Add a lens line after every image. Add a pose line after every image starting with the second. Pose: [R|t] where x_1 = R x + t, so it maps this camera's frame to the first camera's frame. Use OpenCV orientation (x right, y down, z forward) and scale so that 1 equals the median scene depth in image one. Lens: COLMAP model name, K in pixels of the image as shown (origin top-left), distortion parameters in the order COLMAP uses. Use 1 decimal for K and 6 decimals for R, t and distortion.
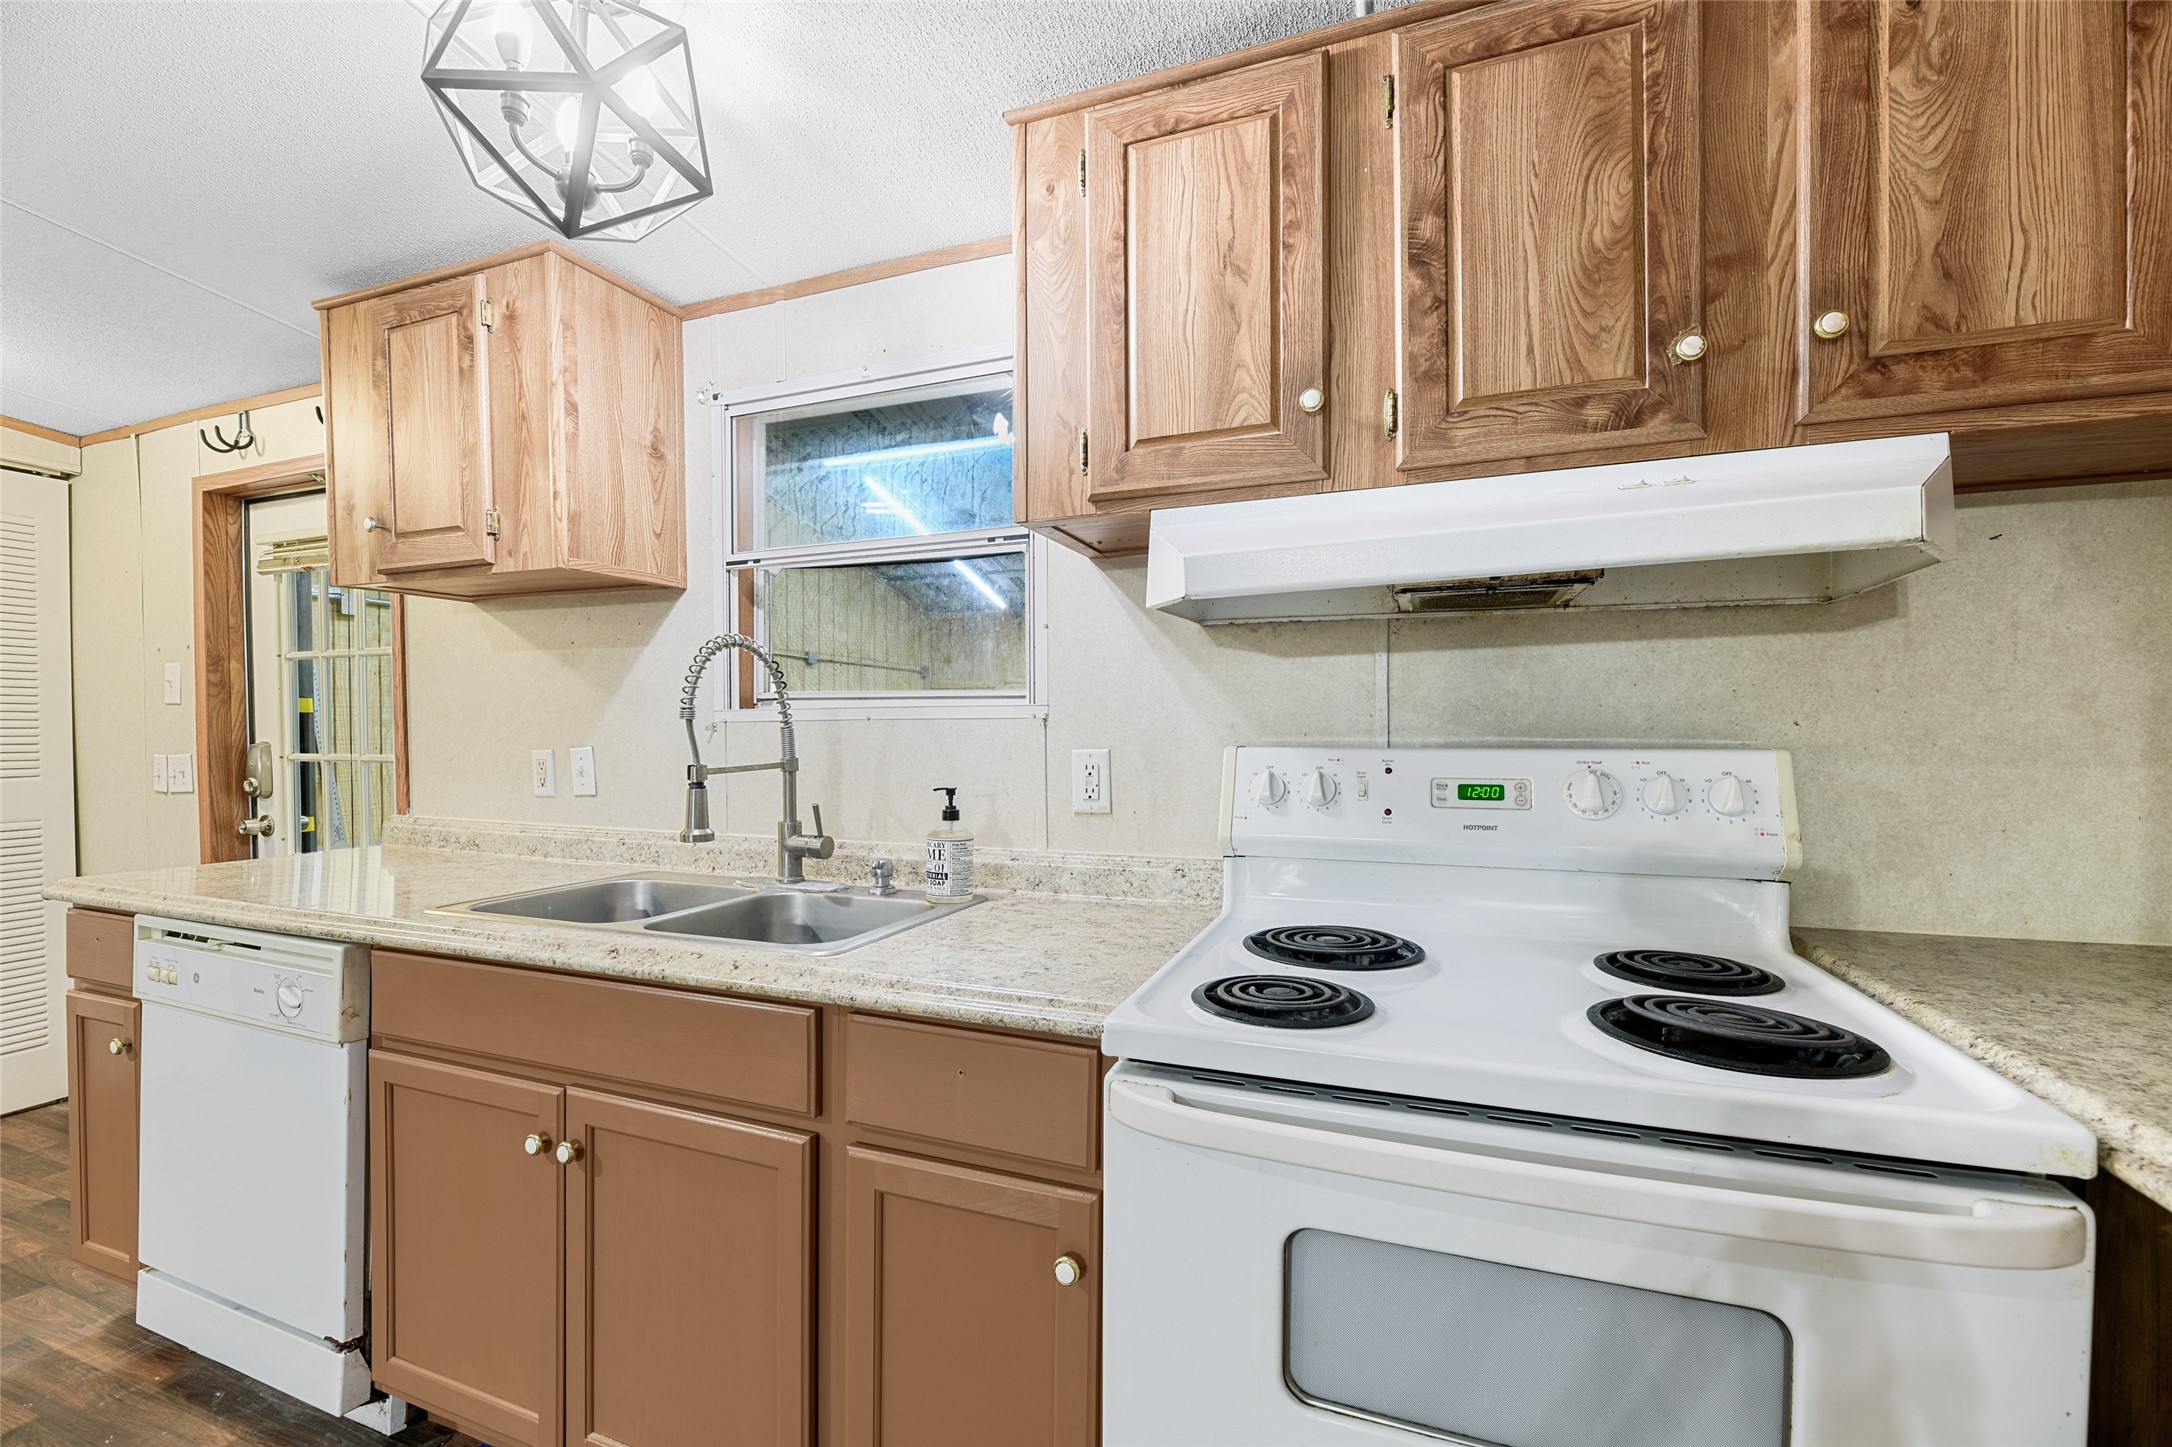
lens RADIAL K [[874.3, 0, 1092.4], [0, 874.3, 734.4], [0, 0, 1]] dist [-0.008344, 0.000108]
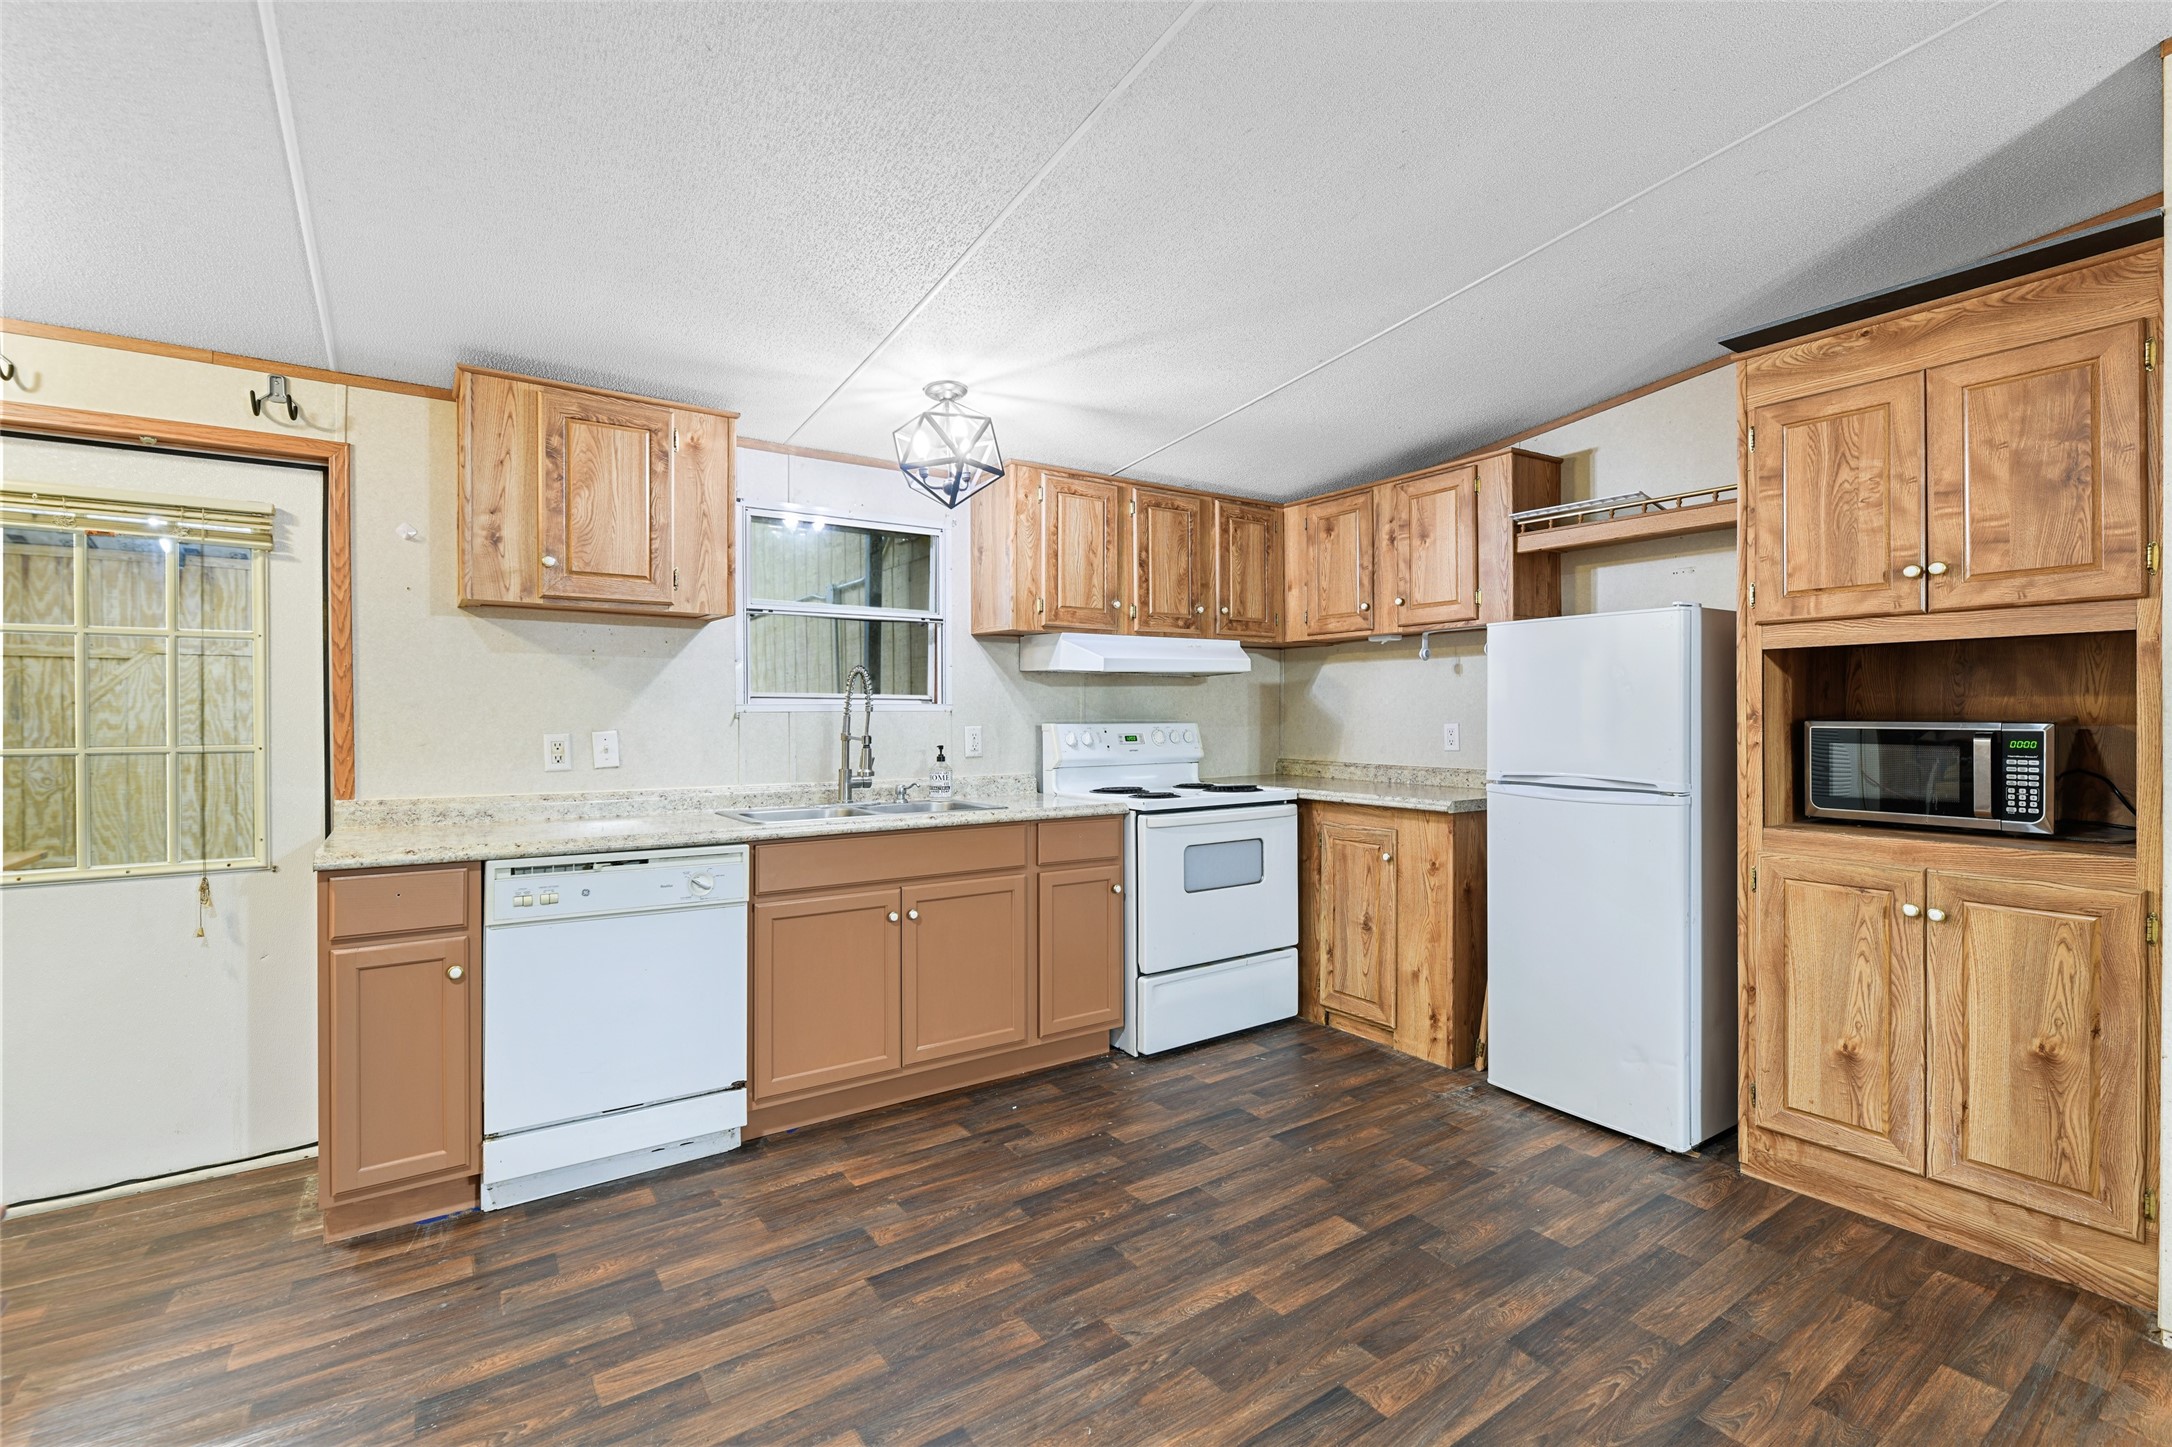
lens RADIAL K [[976.1, 0, 1097.4], [0, 976.1, 711.9], [0, 0, 1]] dist [-0.000555, 0.000149]
pose [[0.571877, 0.001836, 0.820337, -2.315145], [0.004419, 0.999976, -0.005318, -0.004910], [-0.820327, 0.006666, 0.571855, -0.769451]]
